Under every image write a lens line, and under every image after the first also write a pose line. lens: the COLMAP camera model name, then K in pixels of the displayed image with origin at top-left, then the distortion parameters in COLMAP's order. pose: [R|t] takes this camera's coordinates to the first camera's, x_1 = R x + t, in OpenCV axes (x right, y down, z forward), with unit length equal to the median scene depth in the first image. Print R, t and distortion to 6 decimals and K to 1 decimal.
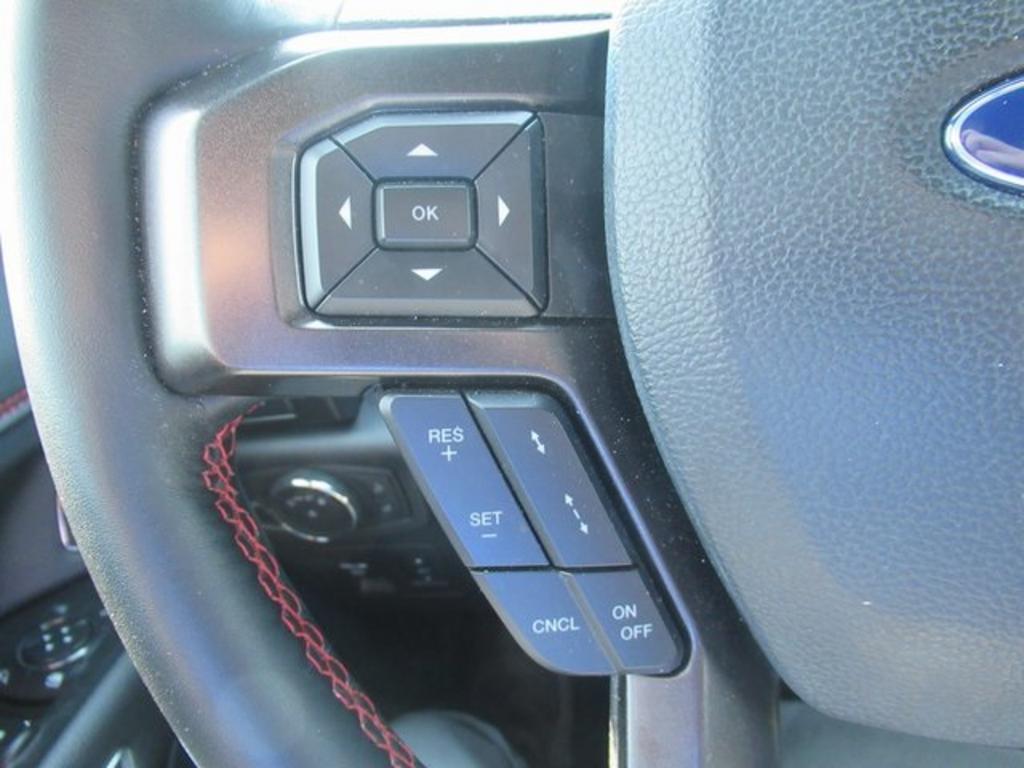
lens RADIAL K [[760.2, 0, 506.6], [0, 760.2, 386.1], [0, 0, 1]] dist [-0.003559, -0.001342]
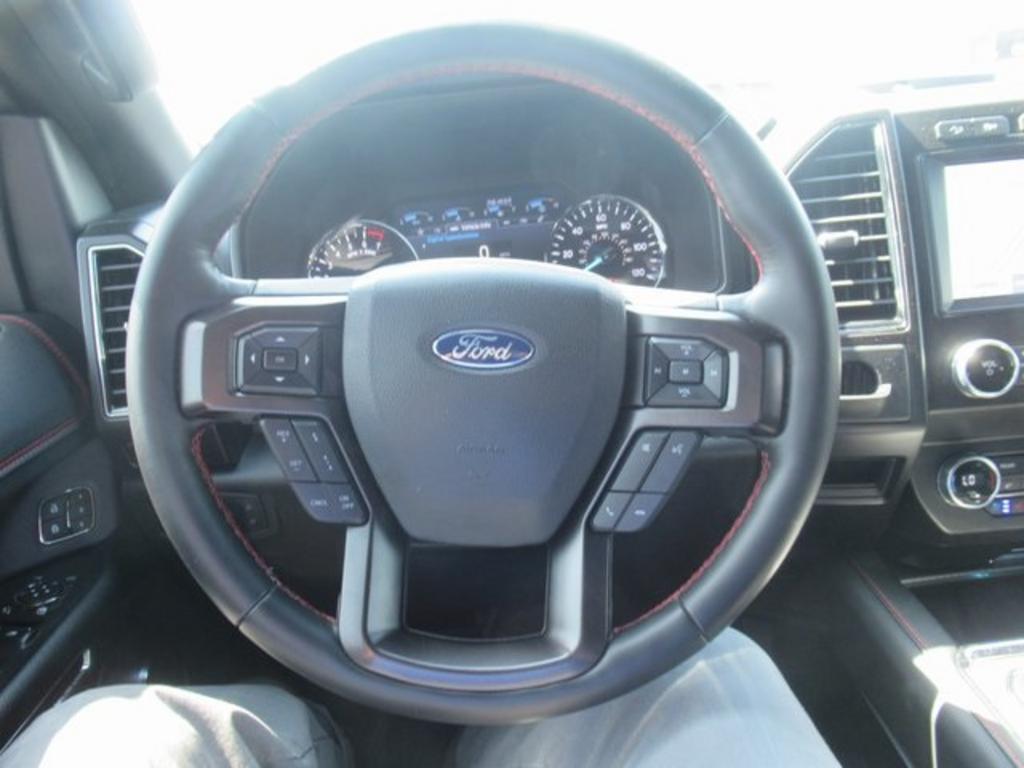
lens RADIAL K [[760.2, 0, 506.6], [0, 760.2, 386.1], [0, 0, 1]] dist [-0.003559, -0.001342]
pose [[0.985715, 0.040672, 0.163437, 0.278422], [-0.015016, 0.987762, -0.155245, 0.319663], [-0.167751, 0.150573, 0.974262, -1.991931]]
